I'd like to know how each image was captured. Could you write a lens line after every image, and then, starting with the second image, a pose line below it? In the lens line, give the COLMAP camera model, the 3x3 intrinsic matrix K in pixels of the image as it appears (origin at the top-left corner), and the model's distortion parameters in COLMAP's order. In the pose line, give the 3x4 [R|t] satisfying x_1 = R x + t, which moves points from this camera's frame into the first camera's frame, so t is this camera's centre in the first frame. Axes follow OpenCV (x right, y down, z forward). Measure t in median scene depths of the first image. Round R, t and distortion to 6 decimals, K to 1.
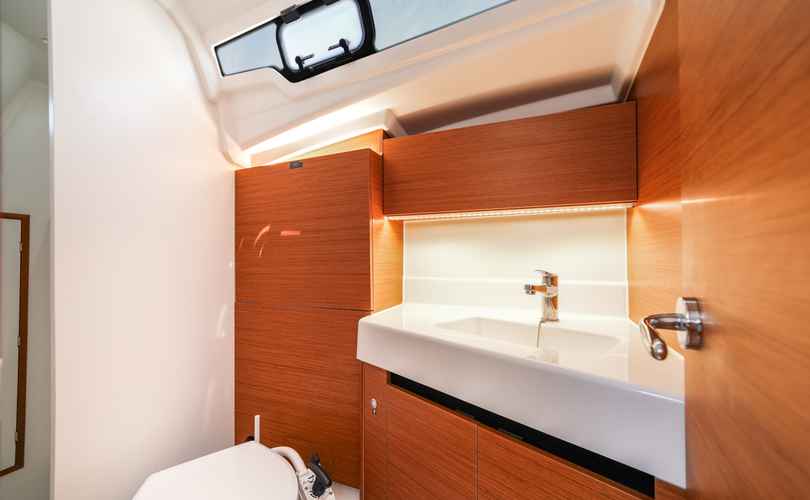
lens RADIAL K [[313.1, 0, 409.5], [0, 313.1, 260.5], [0, 0, 1]] dist [-0.020626, 0.000016]
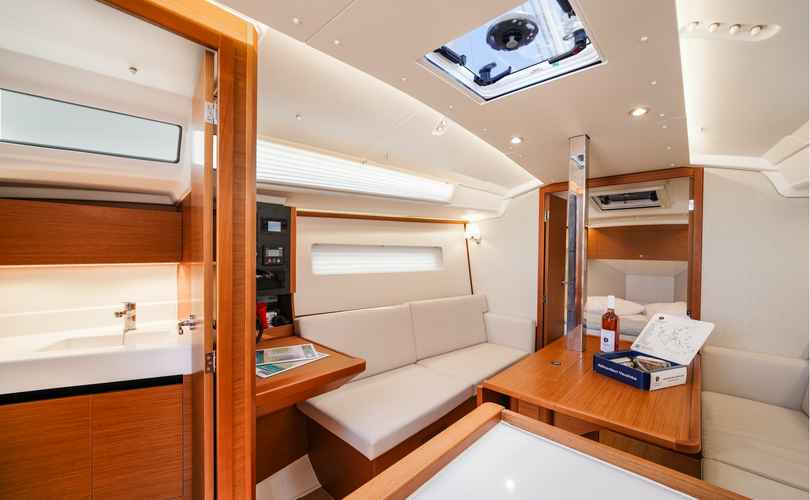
lens RADIAL K [[313.1, 0, 409.5], [0, 313.1, 260.5], [0, 0, 1]] dist [-0.020626, 0.000016]
pose [[0.332998, -0.009647, 0.942878, -0.645397], [-0.017483, 0.999713, 0.016403, -0.249653], [-0.942766, -0.021947, 0.332733, -1.029379]]
